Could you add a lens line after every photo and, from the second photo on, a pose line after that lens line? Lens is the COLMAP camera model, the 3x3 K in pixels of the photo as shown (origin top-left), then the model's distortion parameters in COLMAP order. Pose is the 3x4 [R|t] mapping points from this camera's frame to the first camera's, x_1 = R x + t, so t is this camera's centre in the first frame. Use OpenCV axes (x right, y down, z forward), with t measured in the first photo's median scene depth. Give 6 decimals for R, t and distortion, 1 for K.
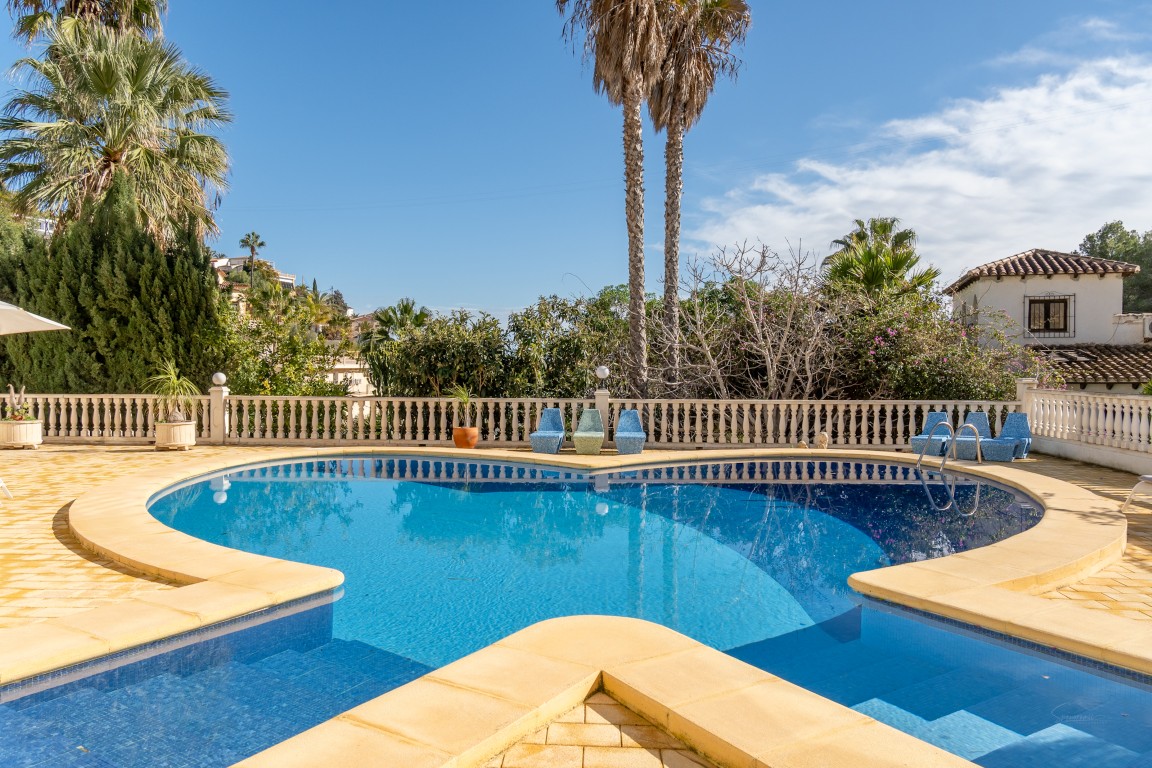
lens RADIAL K [[851.7, 0, 576.0], [0, 851.7, 384.0], [0, 0, 1]] dist [-0.005949, -0.000087]
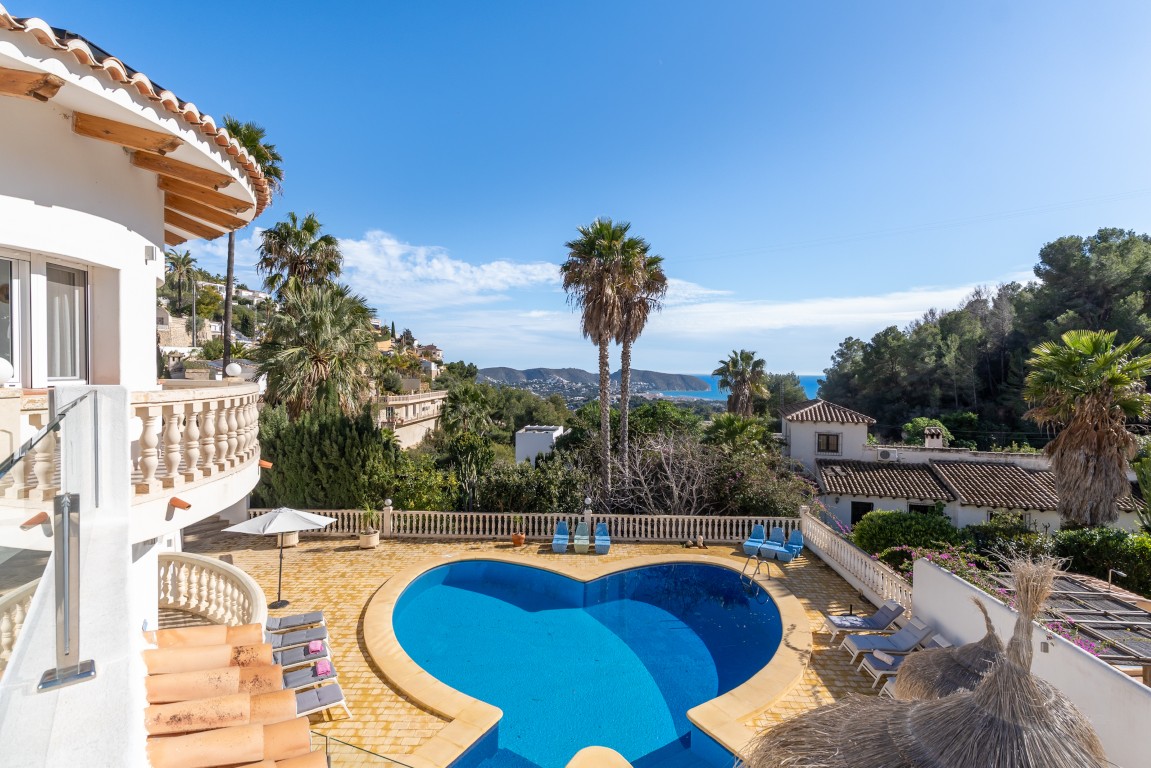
lens RADIAL K [[559.7, 0, 575.5], [0, 559.7, 384.0], [0, 0, 1]] dist [0.004474, 0.000364]
pose [[0.999642, 0.009070, 0.025190, -0.029425], [-0.009240, 0.999935, 0.006625, -0.262129], [-0.025129, -0.006855, 0.999661, -0.247211]]
